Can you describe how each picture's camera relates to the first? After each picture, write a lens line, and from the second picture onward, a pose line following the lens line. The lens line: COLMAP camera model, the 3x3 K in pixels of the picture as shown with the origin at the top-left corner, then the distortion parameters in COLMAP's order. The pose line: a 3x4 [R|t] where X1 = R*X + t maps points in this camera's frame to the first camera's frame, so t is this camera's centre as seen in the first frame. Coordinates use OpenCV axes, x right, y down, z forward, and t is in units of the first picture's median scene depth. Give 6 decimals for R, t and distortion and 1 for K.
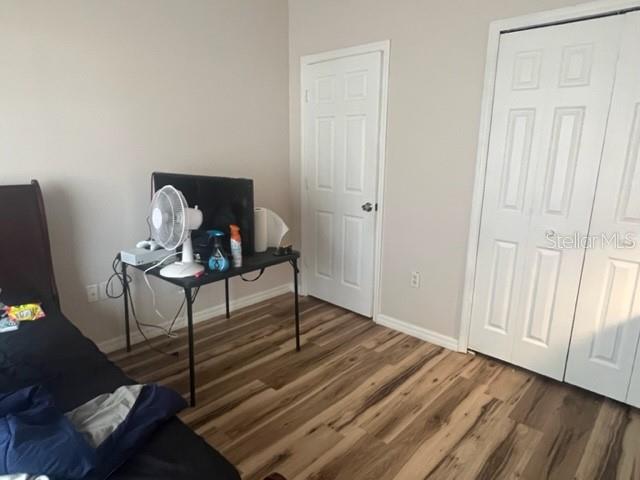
lens RADIAL K [[402.6, 0, 321.2], [0, 402.6, 239.9], [0, 0, 1]] dist [0.003422, 0.000829]
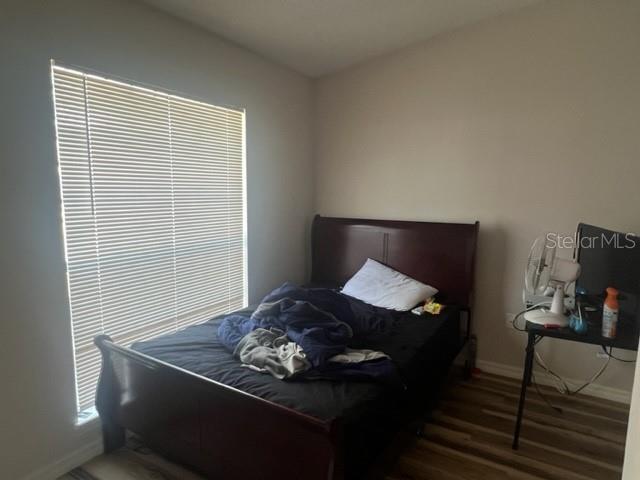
lens RADIAL K [[402.6, 0, 321.3], [0, 402.6, 241.7], [0, 0, 1]] dist [0.003422, 0.000829]
pose [[0.222237, 0.119332, -0.967662, 0.480130], [-0.228971, 0.971113, 0.067172, -0.050236], [0.947725, 0.206638, 0.243141, 0.179150]]
